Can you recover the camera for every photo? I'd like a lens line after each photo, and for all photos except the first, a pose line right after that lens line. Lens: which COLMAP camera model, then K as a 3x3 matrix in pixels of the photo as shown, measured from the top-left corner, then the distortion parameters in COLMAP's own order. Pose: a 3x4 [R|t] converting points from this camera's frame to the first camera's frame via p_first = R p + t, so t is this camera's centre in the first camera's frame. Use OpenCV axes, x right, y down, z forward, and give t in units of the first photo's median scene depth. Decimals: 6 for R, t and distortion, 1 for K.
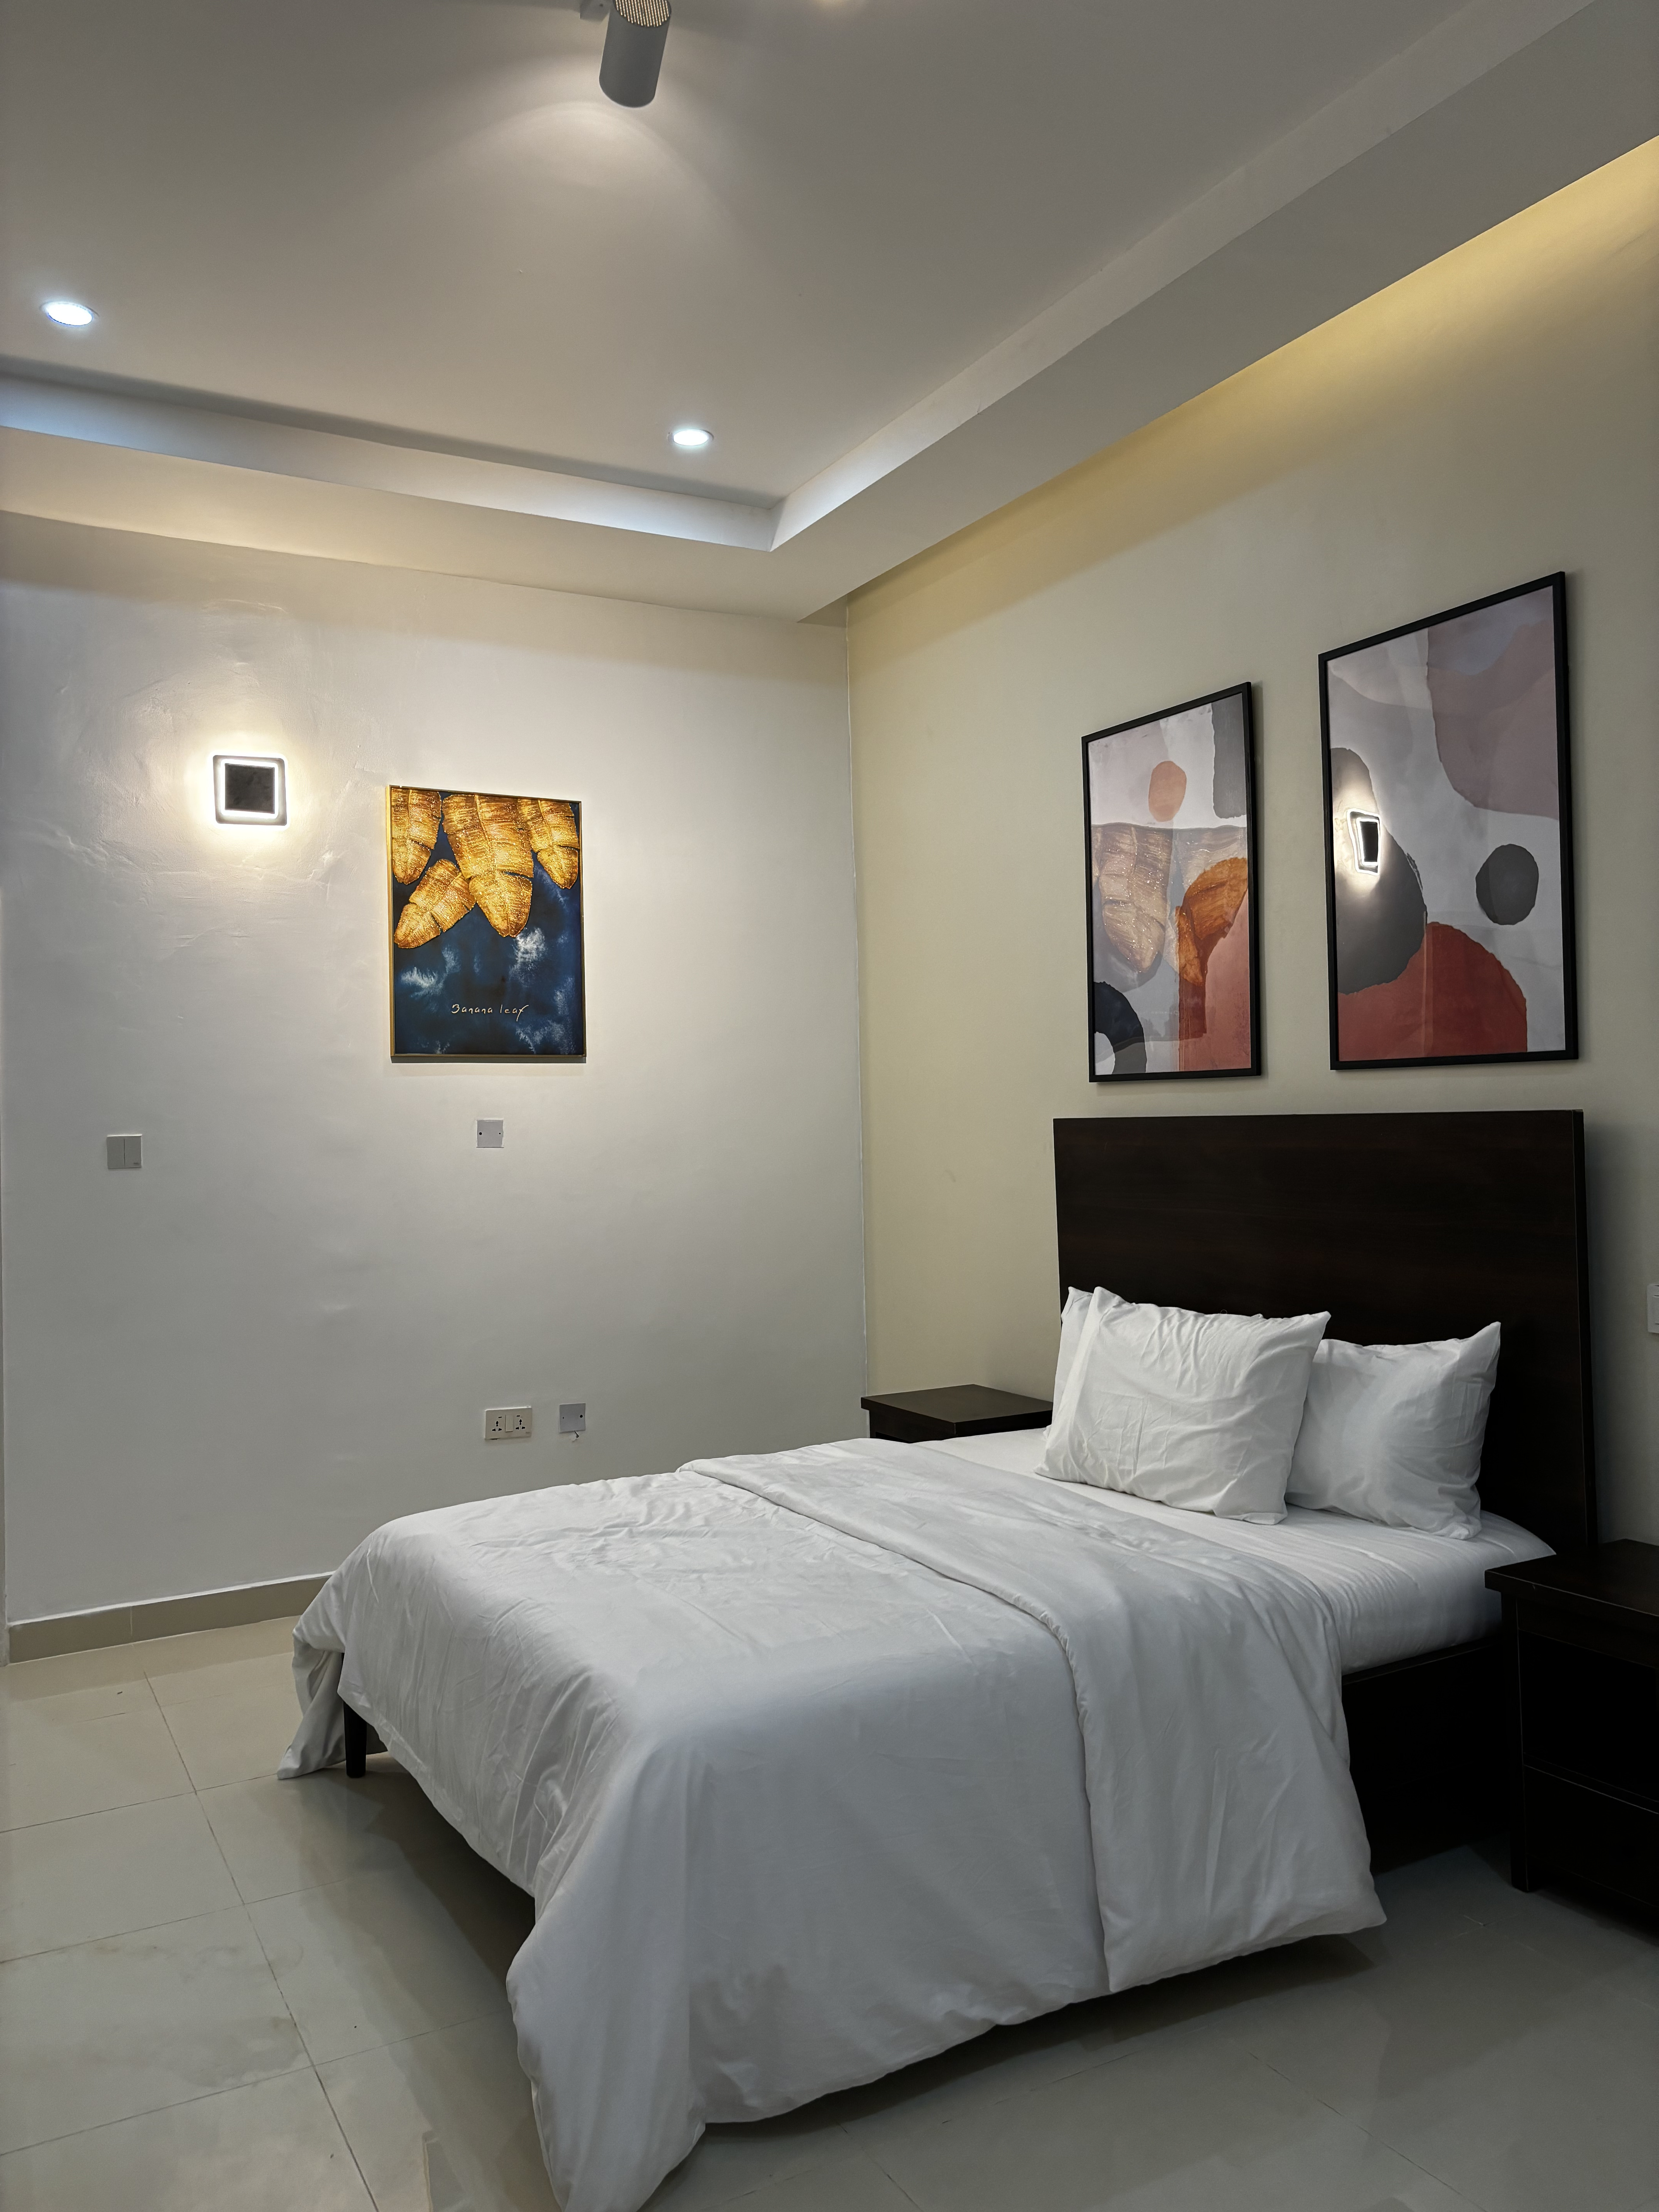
lens RADIAL K [[1669.6, 0, 830.5], [0, 1669.6, 1105.7], [0, 0, 1]] dist [0.040288, -0.005303]
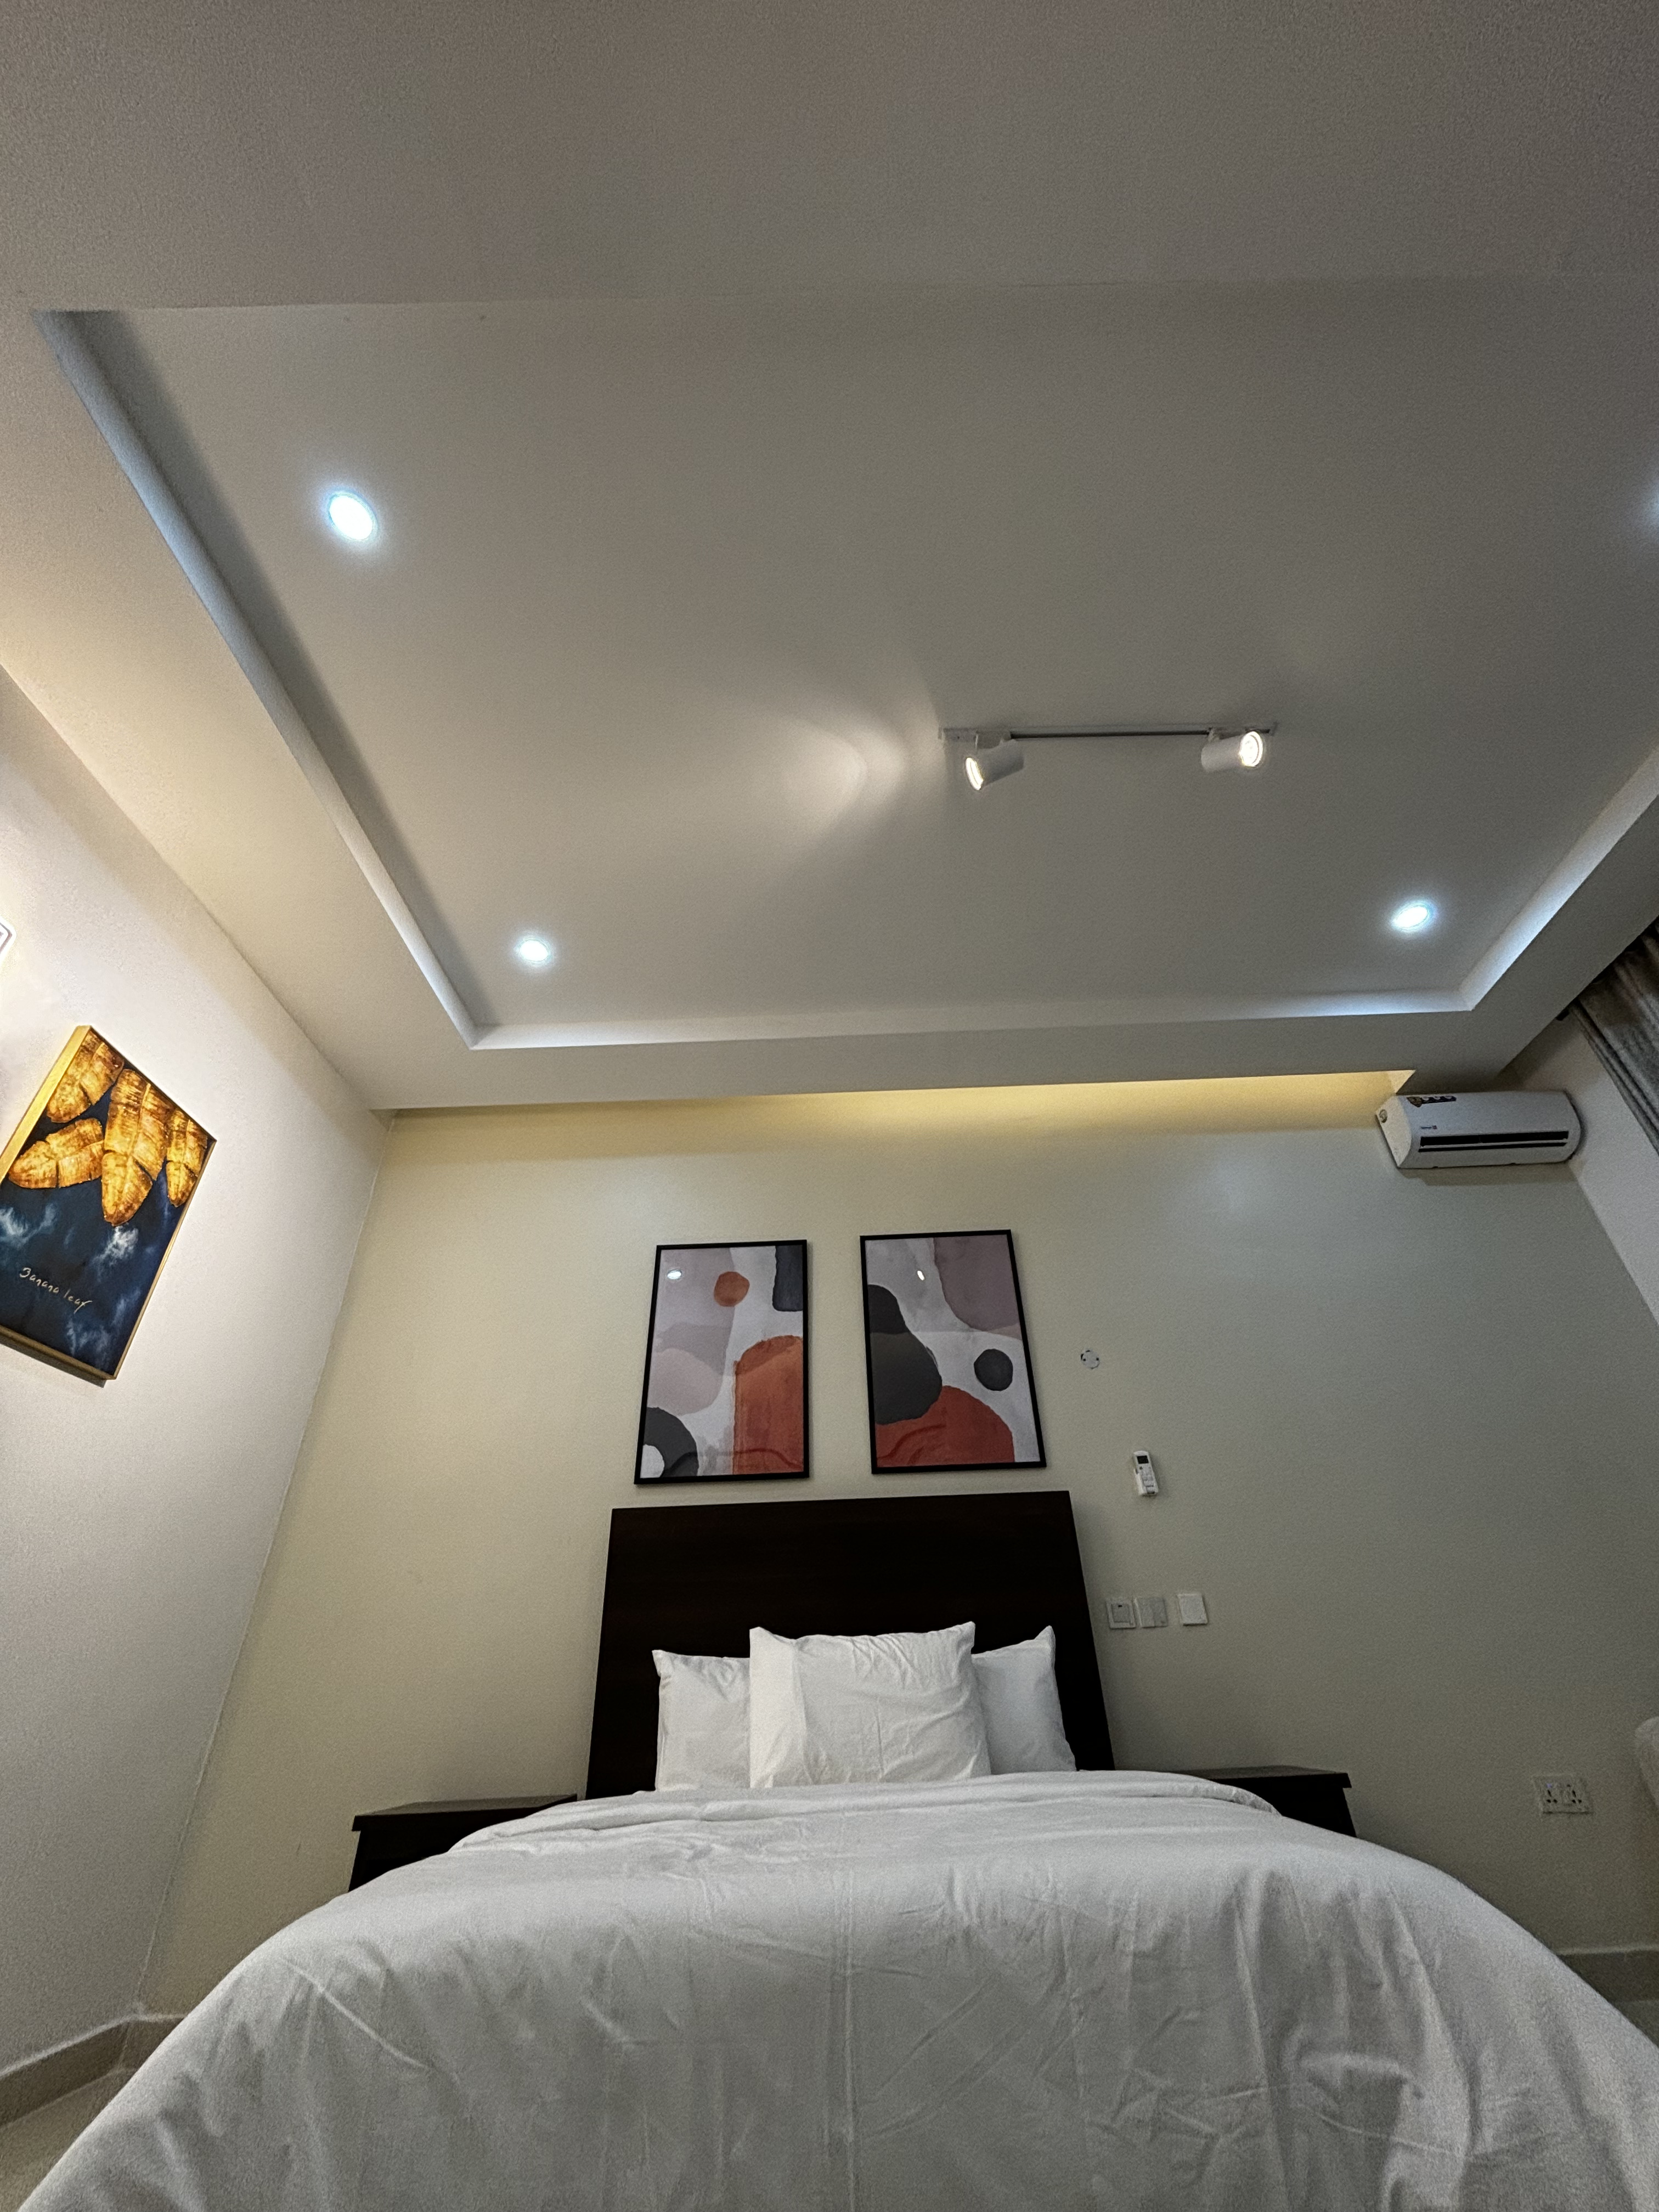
lens RADIAL K [[891.3, 0, 832.0], [0, 891.3, 1103.9], [0, 0, 1]] dist [-0.001885, 0.000693]
pose [[0.501151, 0.493341, 0.710959, -0.388256], [0.017519, 0.815624, -0.578317, 0.141771], [-0.865182, 0.302280, 0.400108, 0.451114]]
